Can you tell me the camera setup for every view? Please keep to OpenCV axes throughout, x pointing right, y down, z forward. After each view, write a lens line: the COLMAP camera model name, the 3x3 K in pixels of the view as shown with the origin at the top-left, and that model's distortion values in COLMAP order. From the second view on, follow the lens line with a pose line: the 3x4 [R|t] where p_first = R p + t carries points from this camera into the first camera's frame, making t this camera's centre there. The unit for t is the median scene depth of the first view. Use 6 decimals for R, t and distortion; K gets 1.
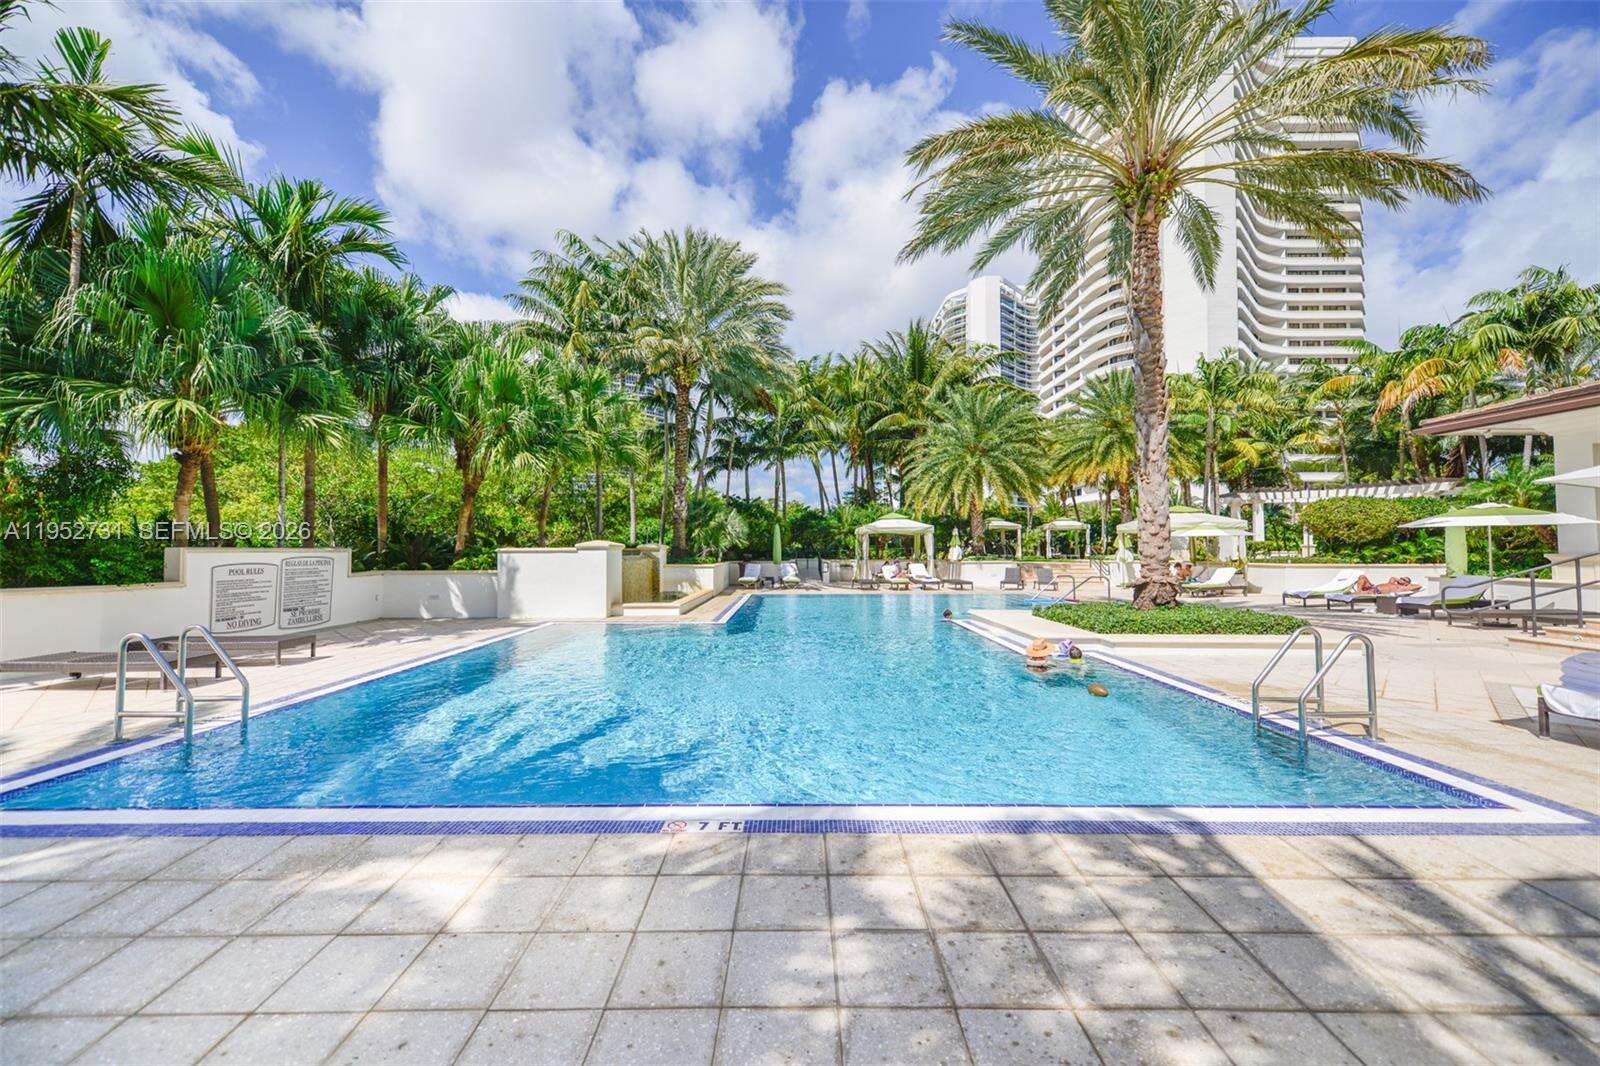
lens RADIAL K [[628.3, 0, 800.0], [0, 628.3, 533.0], [0, 0, 1]] dist [0.007682, 0.000052]
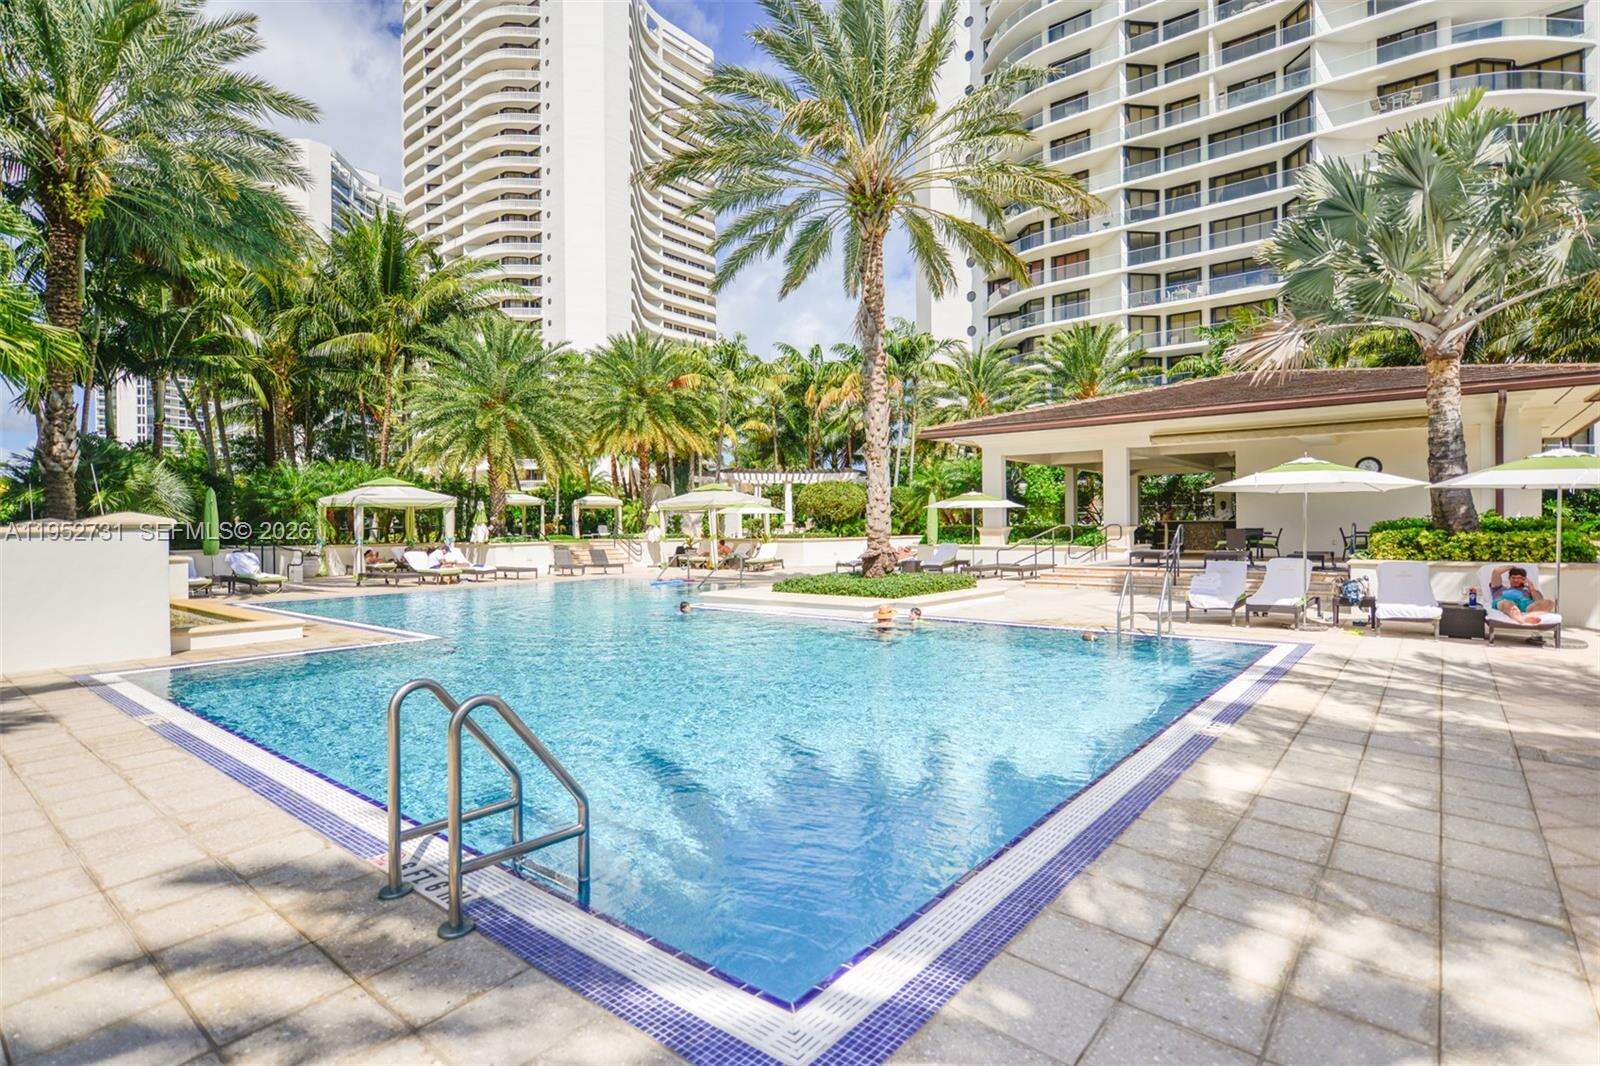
lens RADIAL K [[790.7, 0, 800.0], [0, 790.7, 533.0], [0, 0, 1]] dist [-0.004355, -0.000604]
pose [[0.628788, -0.010716, 0.777503, -0.253455], [-0.012707, 0.999630, 0.024054, 0.003639], [-0.777473, -0.025005, 0.628419, 0.082192]]
